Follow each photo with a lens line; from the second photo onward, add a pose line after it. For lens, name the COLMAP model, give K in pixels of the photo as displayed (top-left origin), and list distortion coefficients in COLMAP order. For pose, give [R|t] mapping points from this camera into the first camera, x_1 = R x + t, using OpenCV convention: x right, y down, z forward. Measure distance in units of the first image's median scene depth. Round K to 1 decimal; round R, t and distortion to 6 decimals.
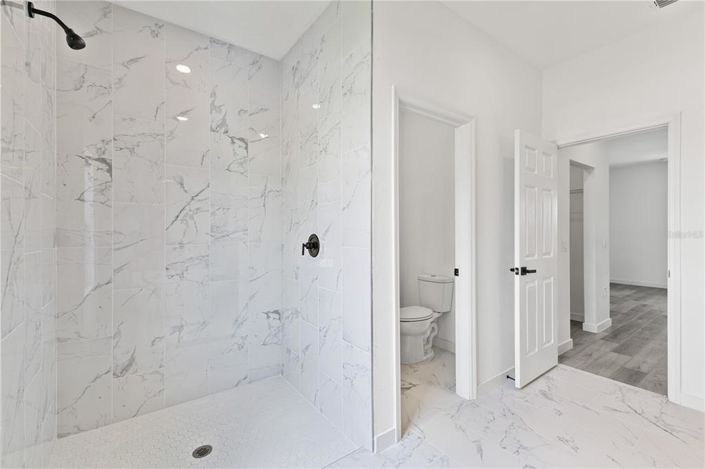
lens RADIAL K [[302.0, 0, 352.5], [0, 302.0, 234.5], [0, 0, 1]] dist [0.025181, 0.000305]
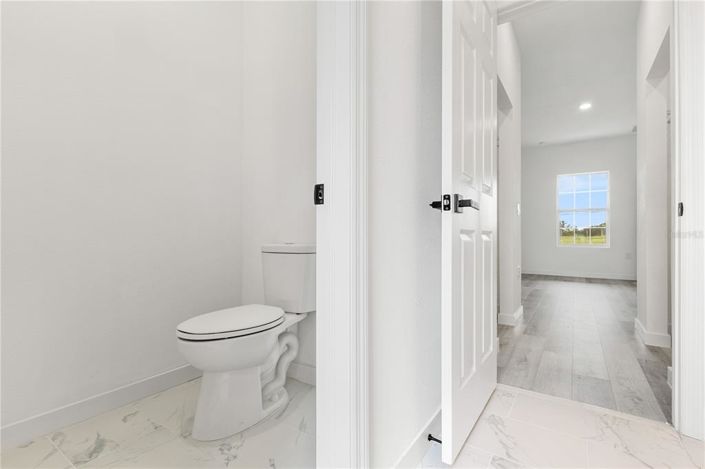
lens RADIAL K [[327.7, 0, 352.5], [0, 327.7, 234.5], [0, 0, 1]] dist [-0.001603, -0.000337]
pose [[0.942469, 0.007371, 0.334212, 0.198276], [-0.005329, 0.999961, -0.007024, 0.138355], [-0.334250, 0.004839, 0.942472, 0.489501]]
